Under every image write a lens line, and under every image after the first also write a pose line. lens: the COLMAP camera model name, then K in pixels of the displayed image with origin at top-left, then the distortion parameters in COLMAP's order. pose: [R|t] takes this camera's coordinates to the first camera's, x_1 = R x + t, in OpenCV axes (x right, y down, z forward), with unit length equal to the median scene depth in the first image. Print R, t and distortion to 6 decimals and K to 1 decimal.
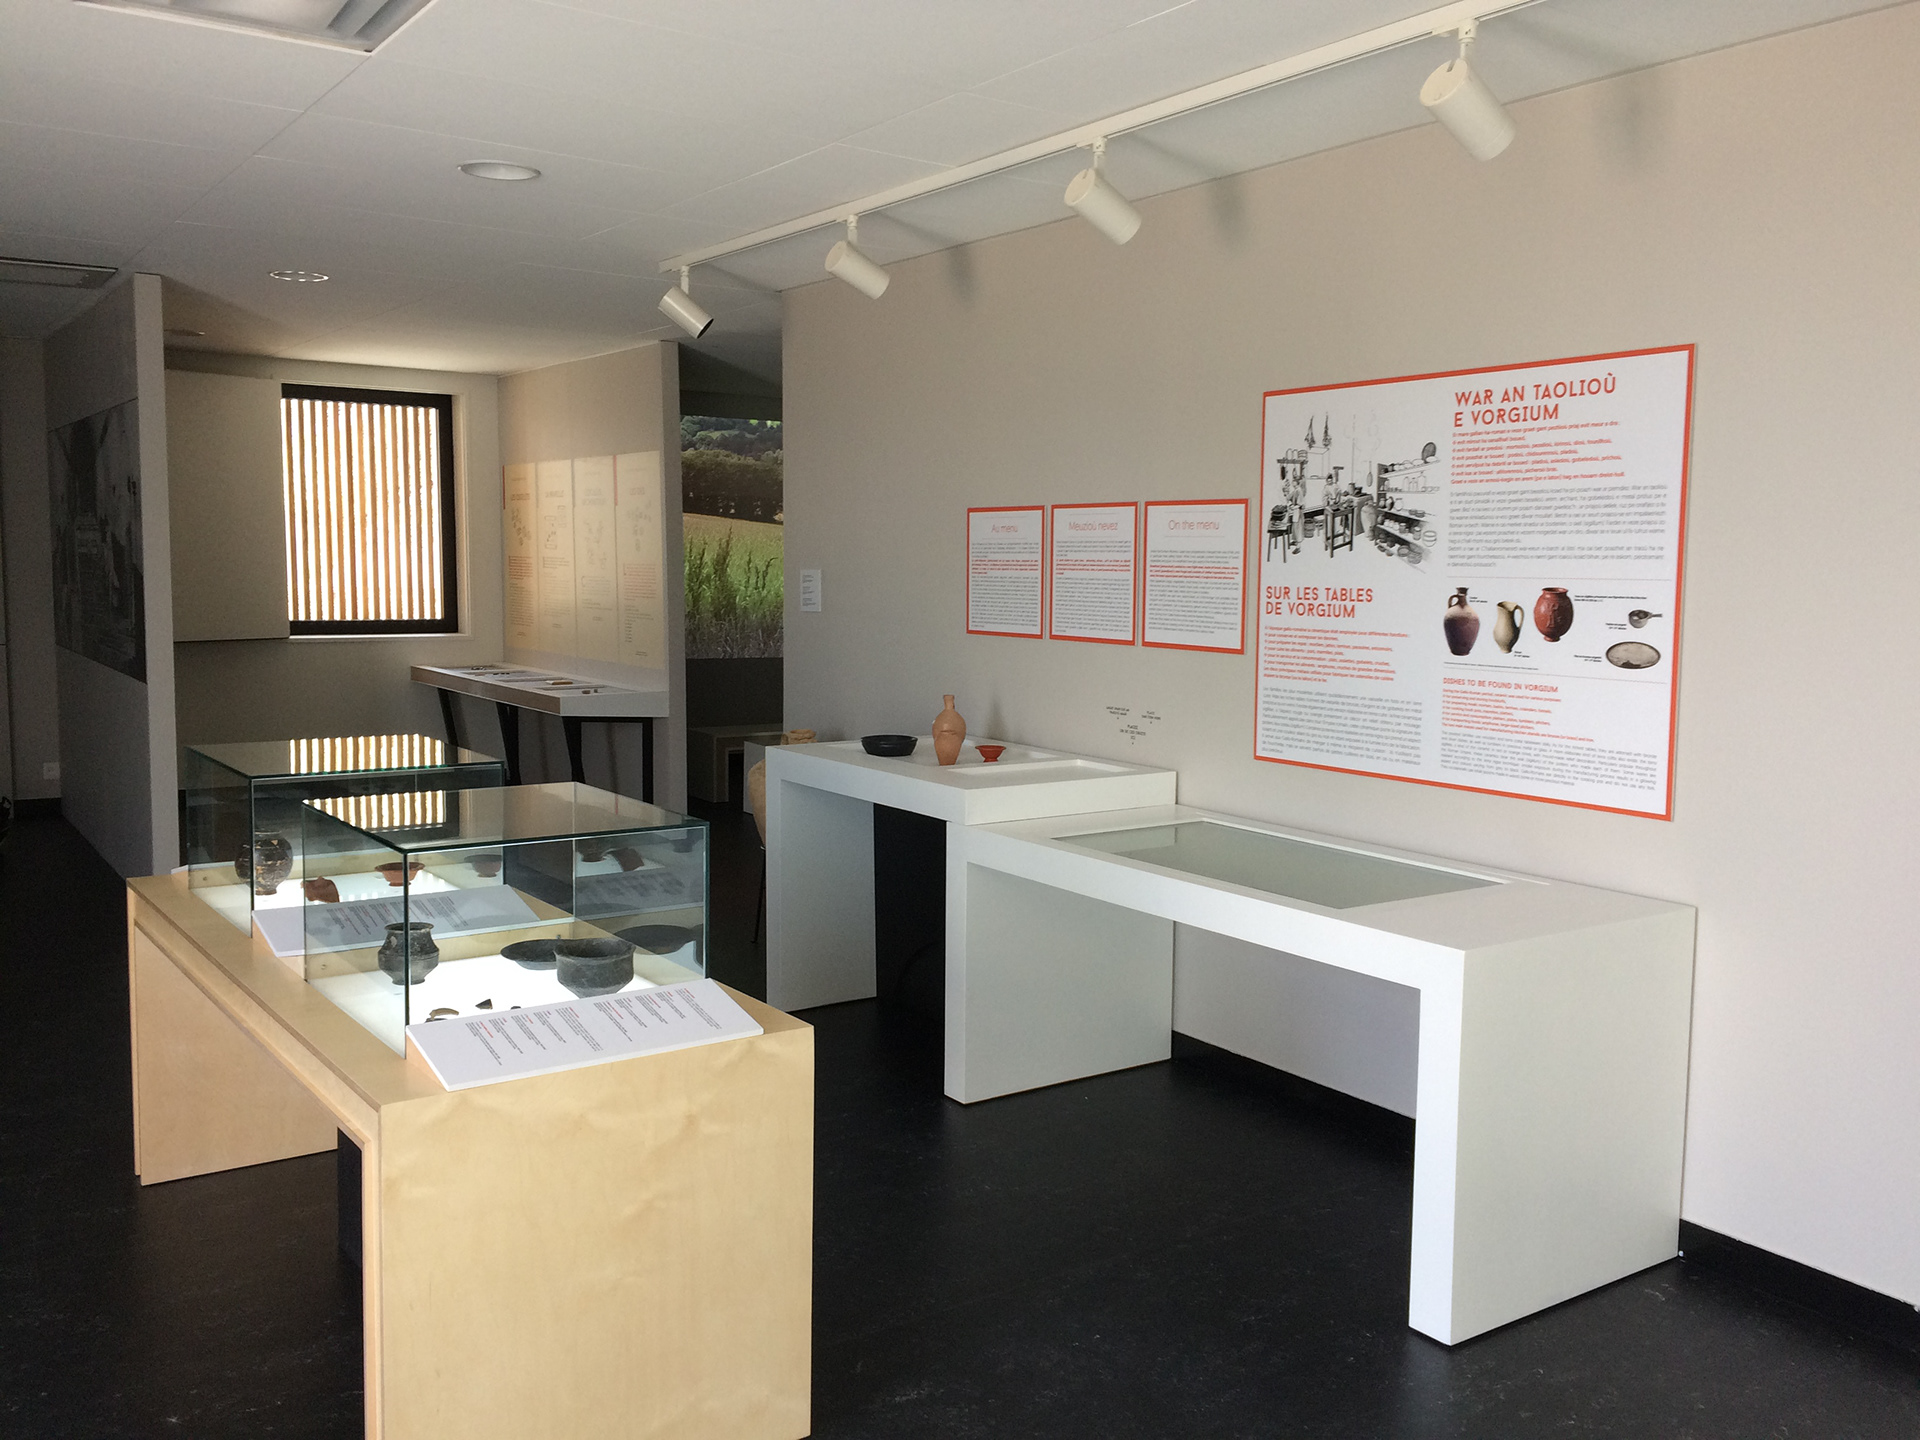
lens RADIAL K [[1637.2, 0, 968.6], [0, 1637.2, 712.2], [0, 0, 1]] dist [0.077482, -0.114605]
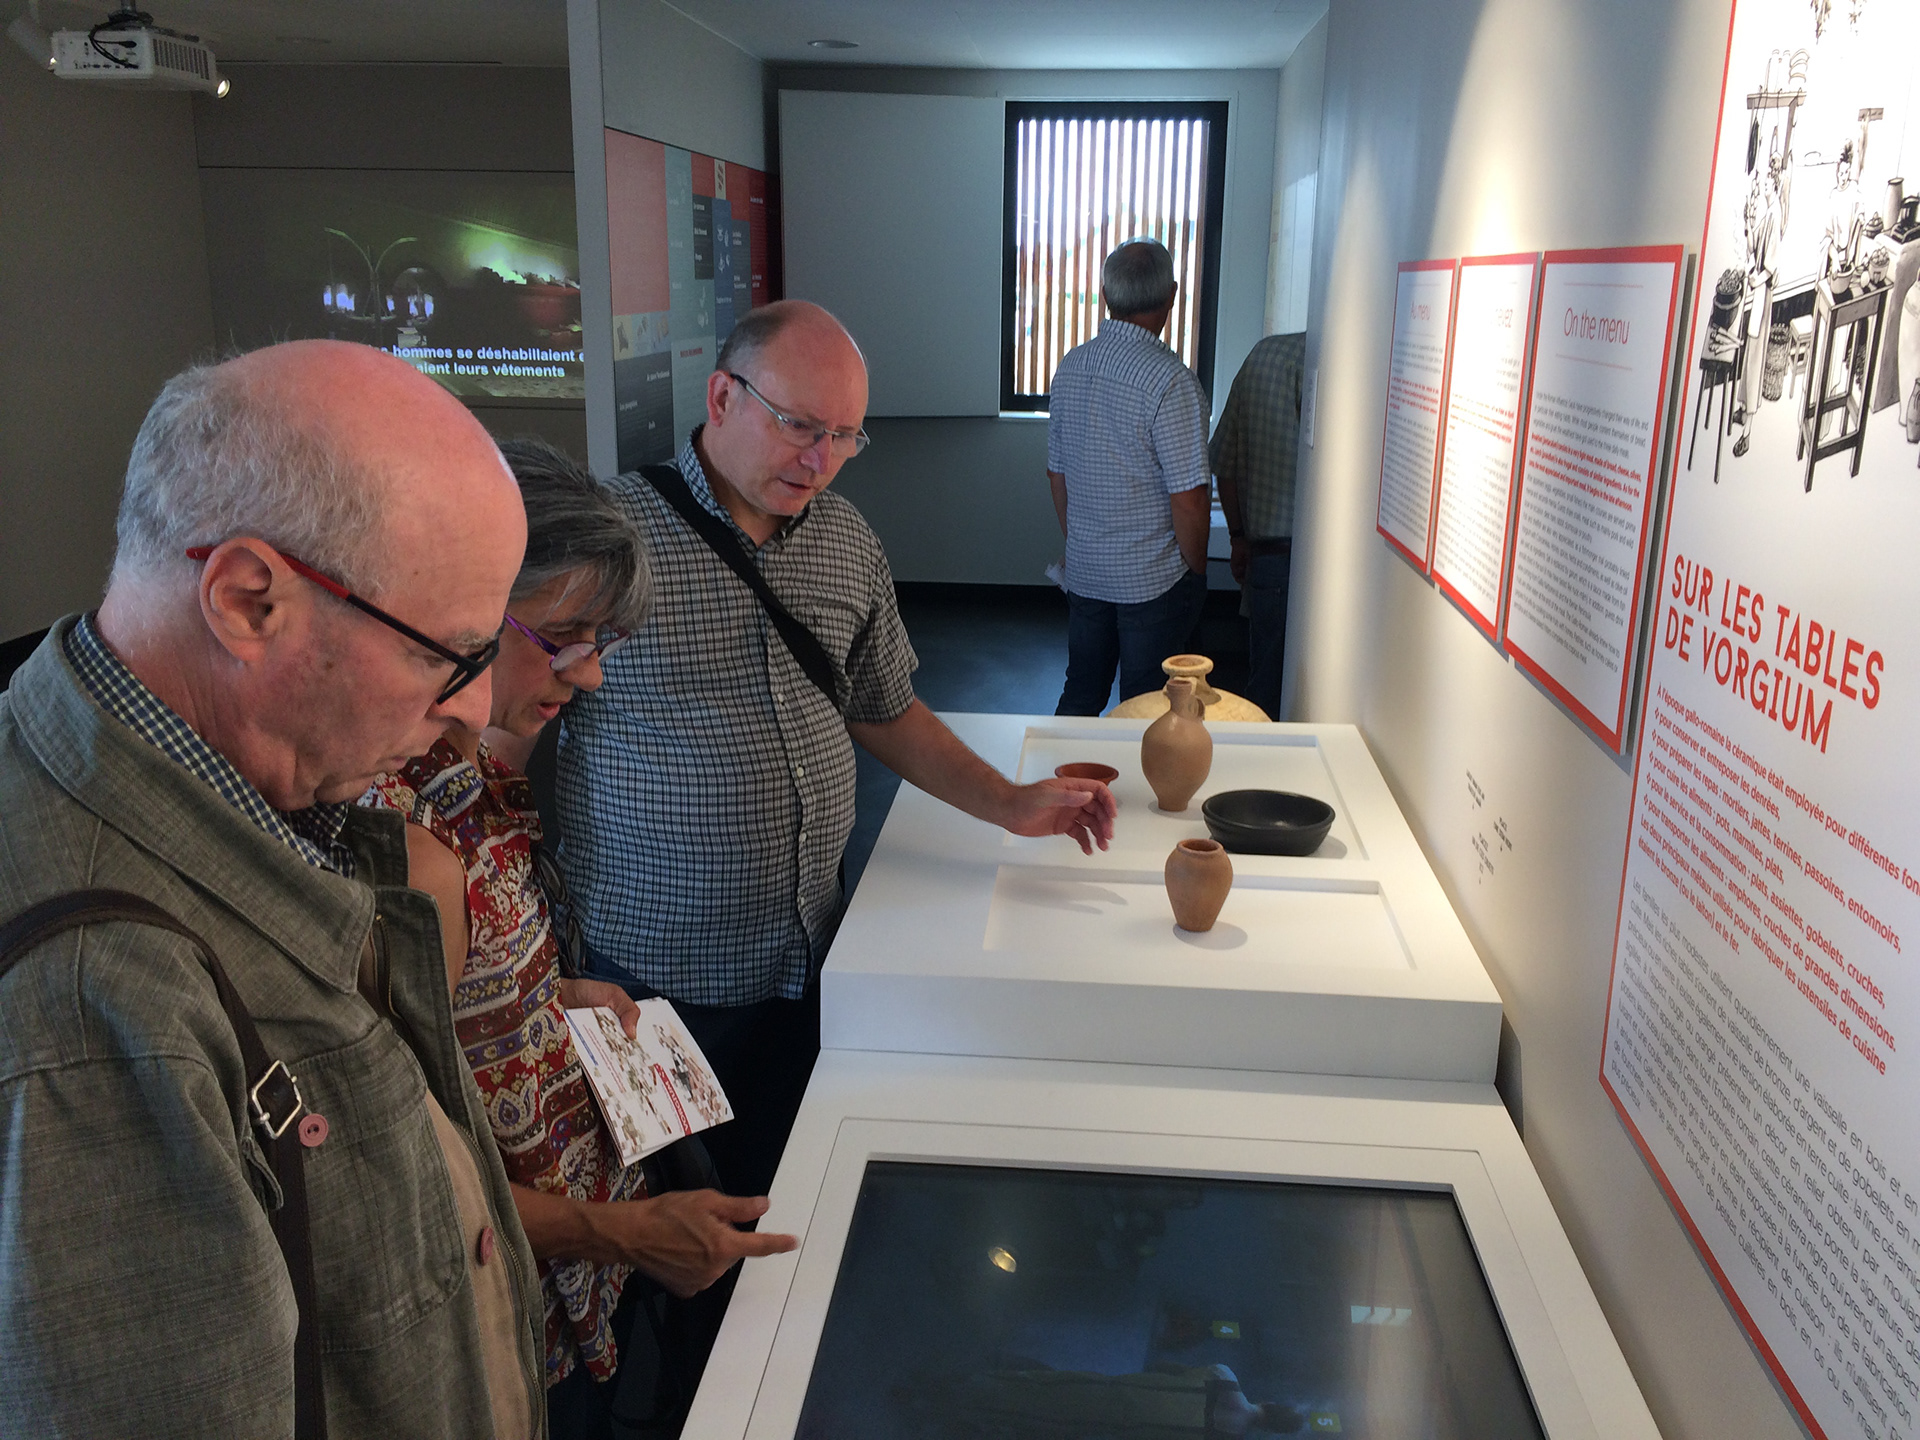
lens RADIAL K [[1637.2, 0, 968.6], [0, 1637.2, 712.2], [0, 0, 1]] dist [0.077482, -0.114605]
pose [[0.764861, 0.162794, -0.623286, 0.282509], [-0.064583, 0.982045, 0.177246, -0.096273], [0.640949, -0.095315, 0.761642, 0.714443]]
